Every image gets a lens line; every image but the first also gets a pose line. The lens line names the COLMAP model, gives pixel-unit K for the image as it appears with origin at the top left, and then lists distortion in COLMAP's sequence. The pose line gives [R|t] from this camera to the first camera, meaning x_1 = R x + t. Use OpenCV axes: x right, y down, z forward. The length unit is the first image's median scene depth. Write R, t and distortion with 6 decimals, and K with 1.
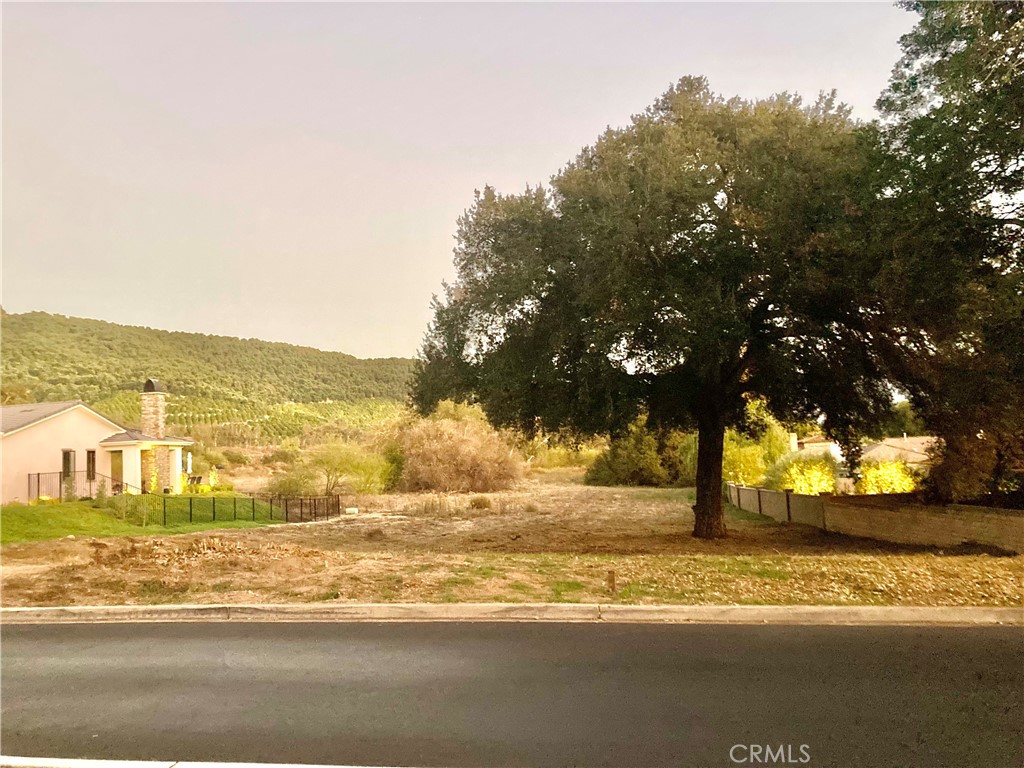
lens RADIAL K [[856.2, 0, 504.5], [0, 856.2, 362.2], [0, 0, 1]] dist [0.055539, -0.057502]
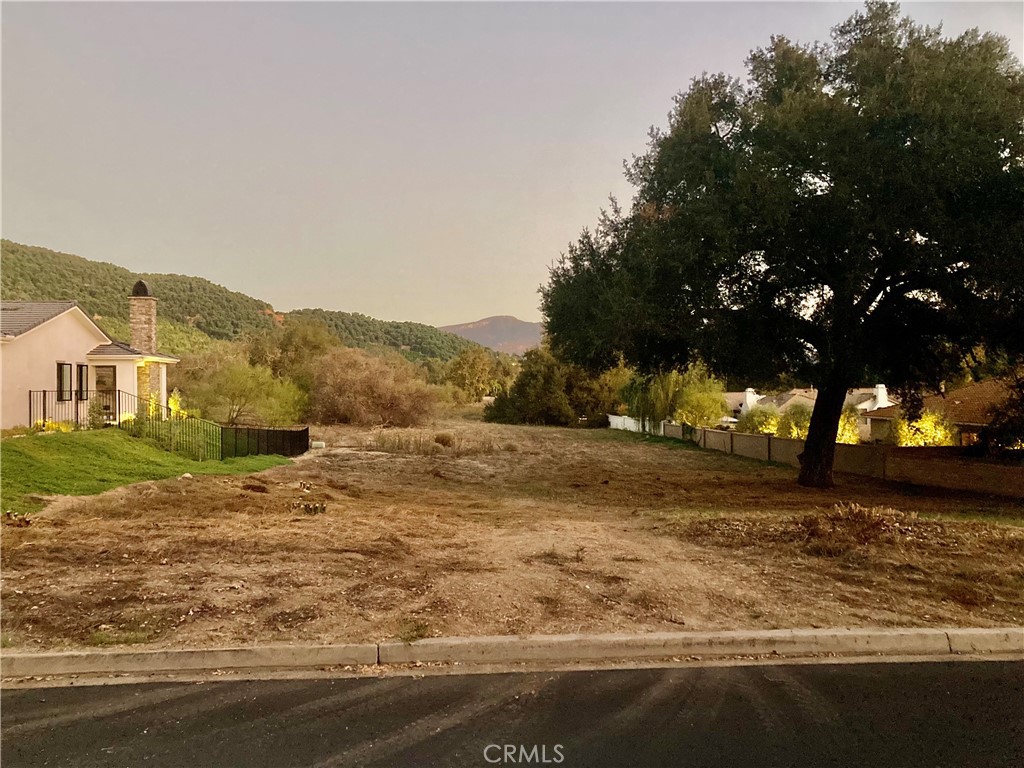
lens RADIAL K [[856.2, 0, 504.5], [0, 856.2, 362.2], [0, 0, 1]] dist [0.055539, -0.057502]
pose [[0.965219, 0.052384, 0.256140, -0.175675], [-0.071759, 0.995177, 0.066885, 0.010616], [-0.251401, -0.082939, 0.964323, 0.073485]]
